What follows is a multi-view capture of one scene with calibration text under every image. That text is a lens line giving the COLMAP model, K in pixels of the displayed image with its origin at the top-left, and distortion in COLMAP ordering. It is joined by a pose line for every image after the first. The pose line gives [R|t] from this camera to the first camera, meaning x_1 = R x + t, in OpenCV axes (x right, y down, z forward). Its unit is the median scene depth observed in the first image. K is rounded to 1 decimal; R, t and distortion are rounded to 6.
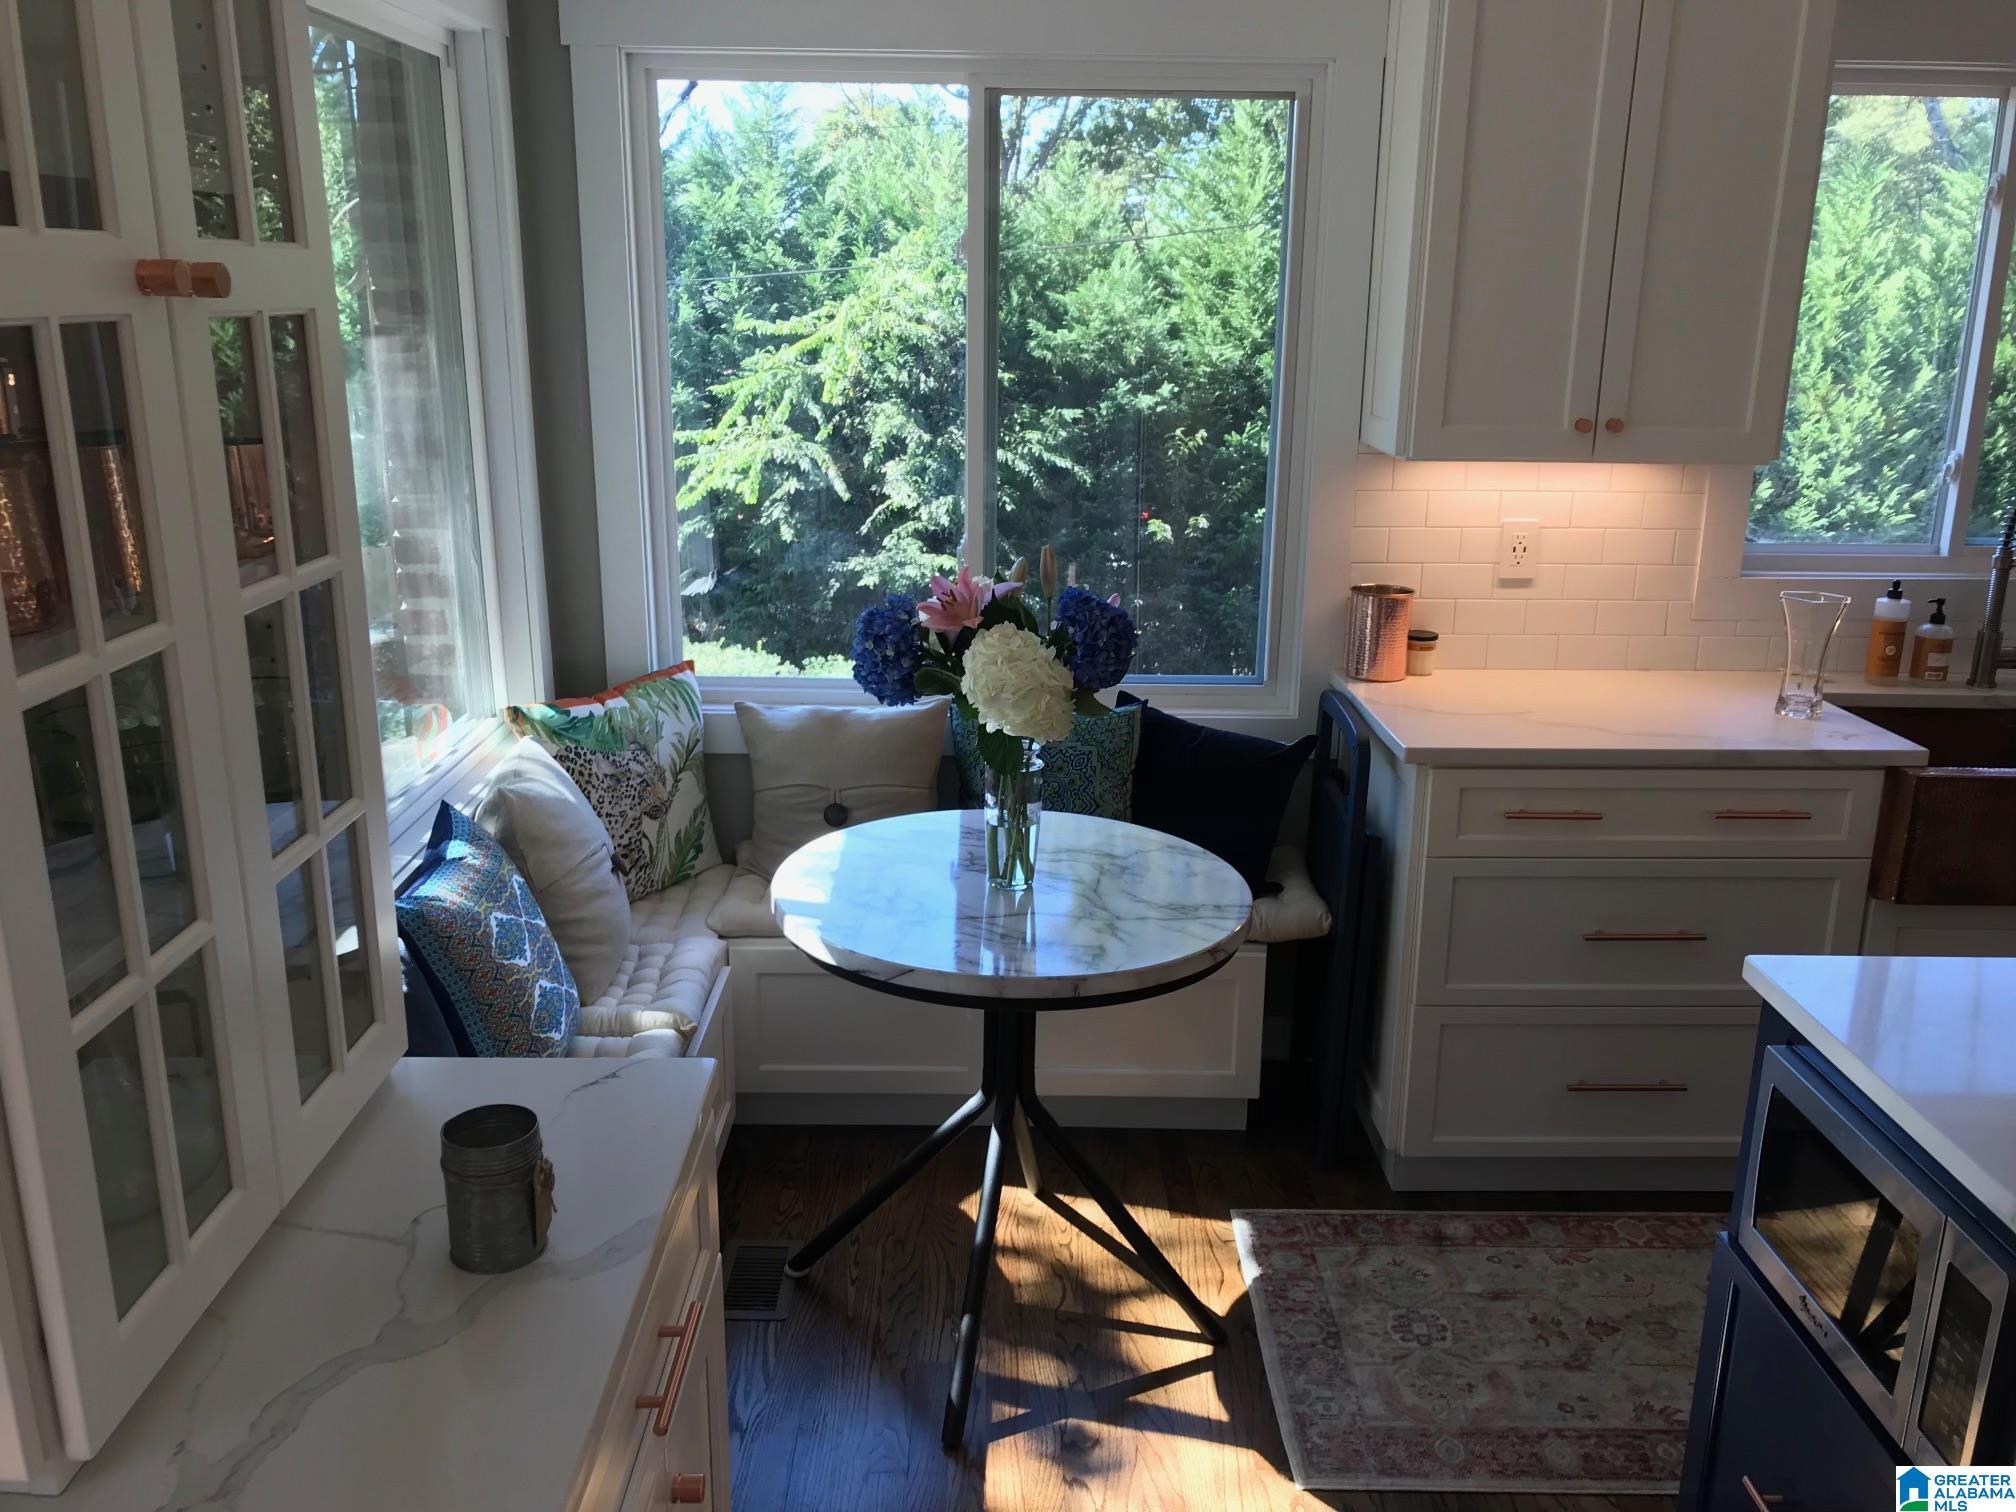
lens RADIAL K [[1661.5, 0, 996.5], [0, 1661.5, 758.5], [0, 0, 1]] dist [-0.000267, -0.006358]
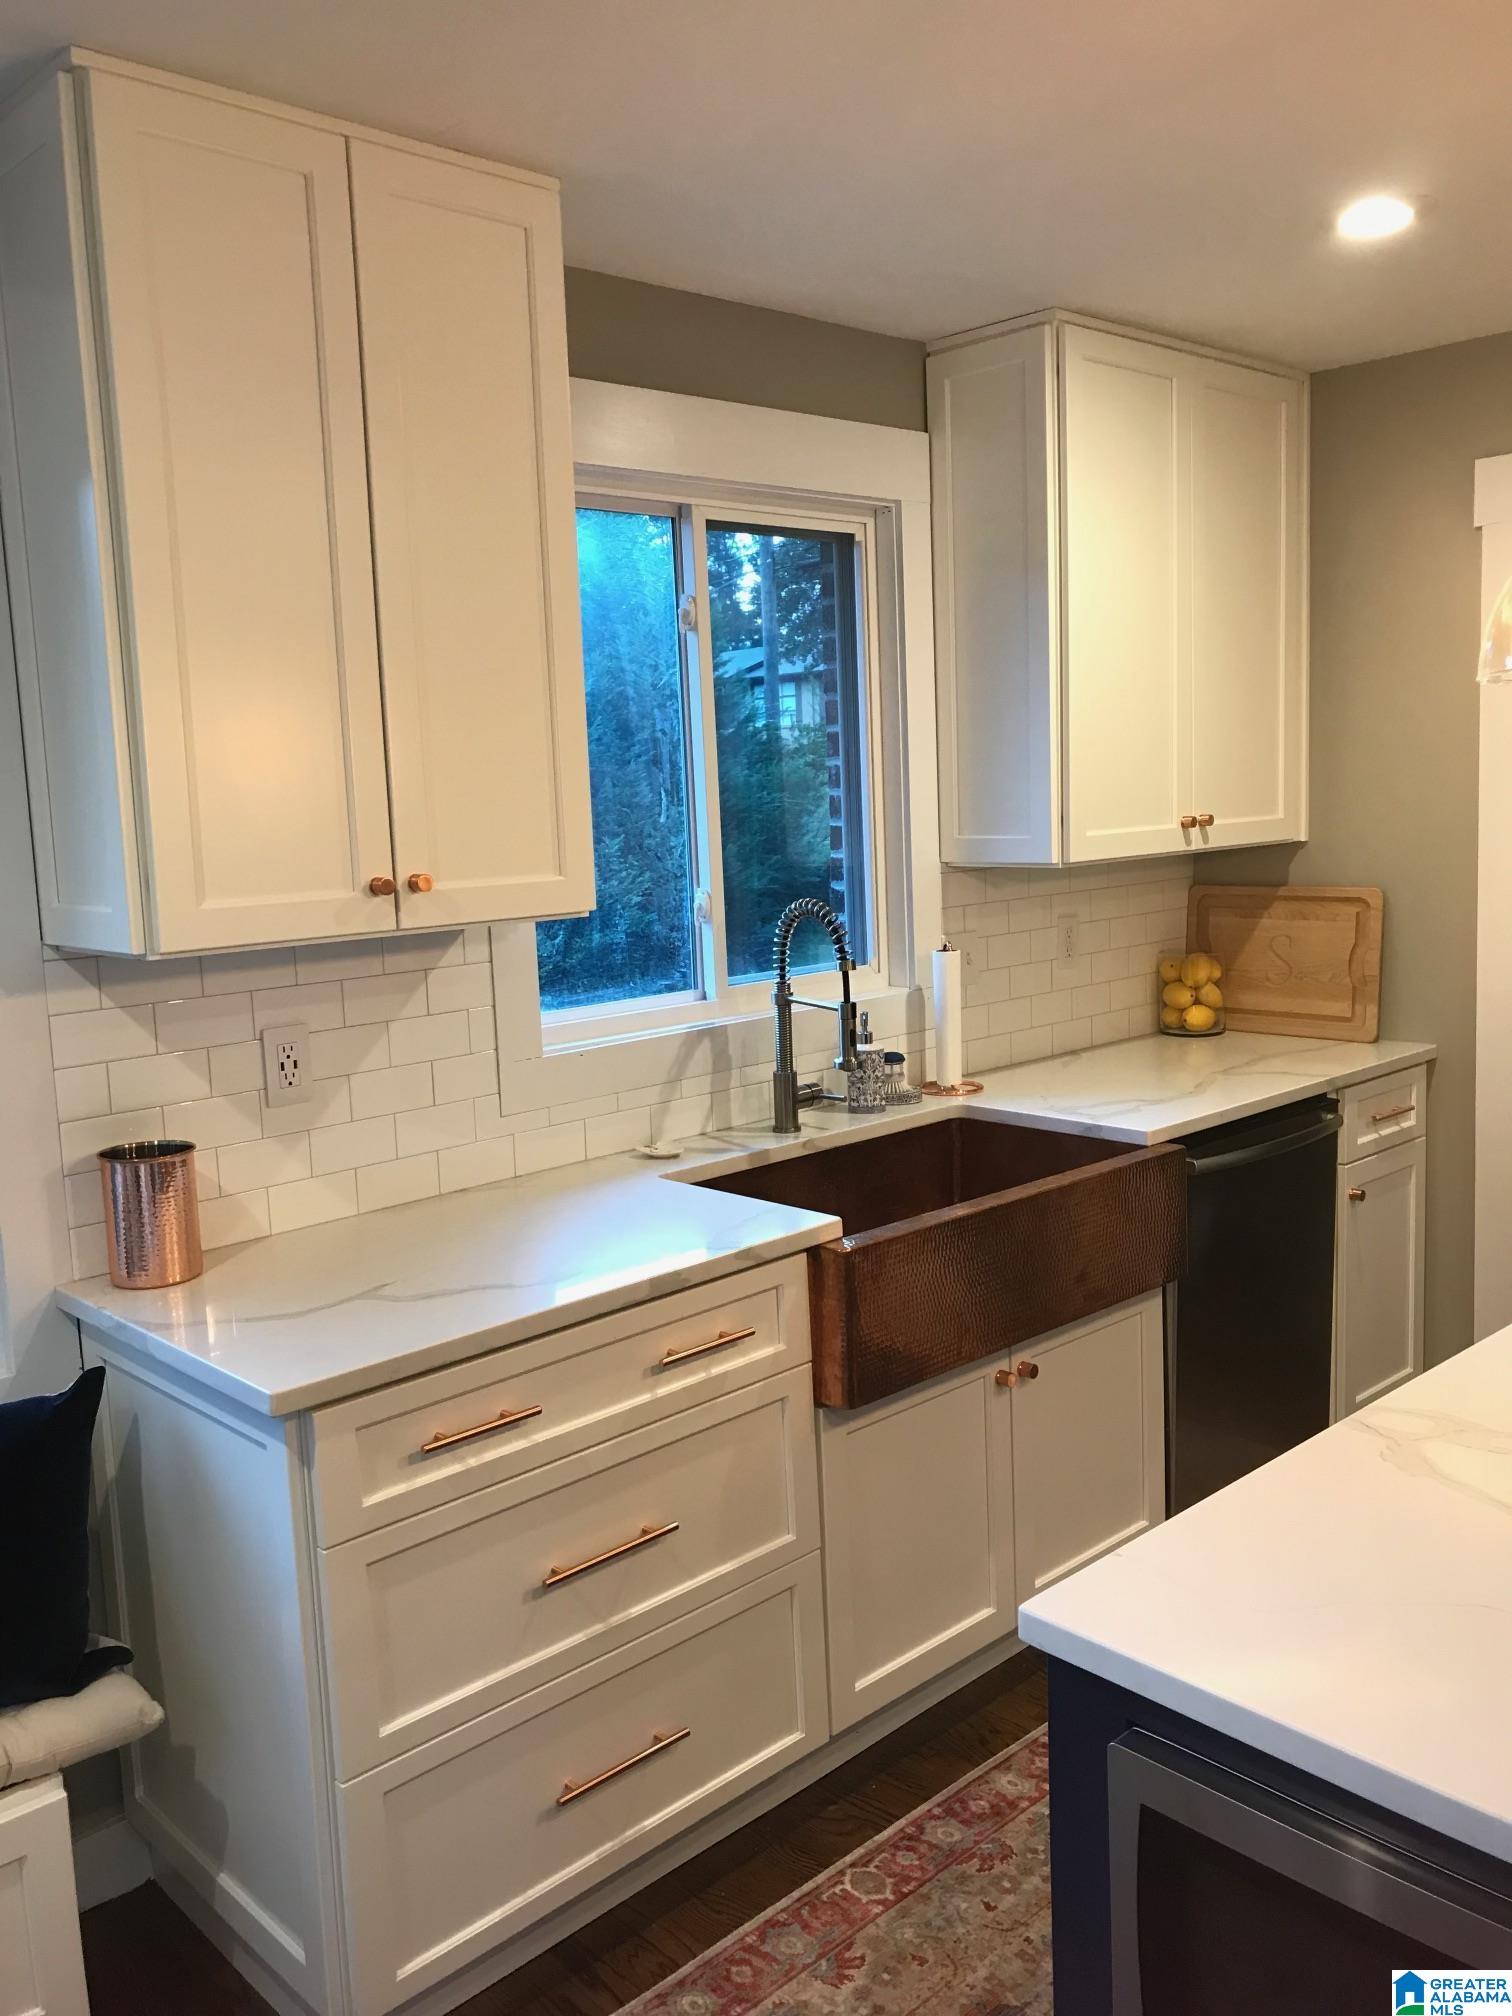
lens RADIAL K [[1666.1, 0, 753.3], [0, 1666.1, 990.0], [0, 0, 1]] dist [0.025521, -0.017433]
pose [[0.730970, -0.123830, 0.671081, -0.029963], [0.228420, 0.971070, -0.069620, -0.068639], [-0.643046, 0.204179, 0.738108, 0.364421]]
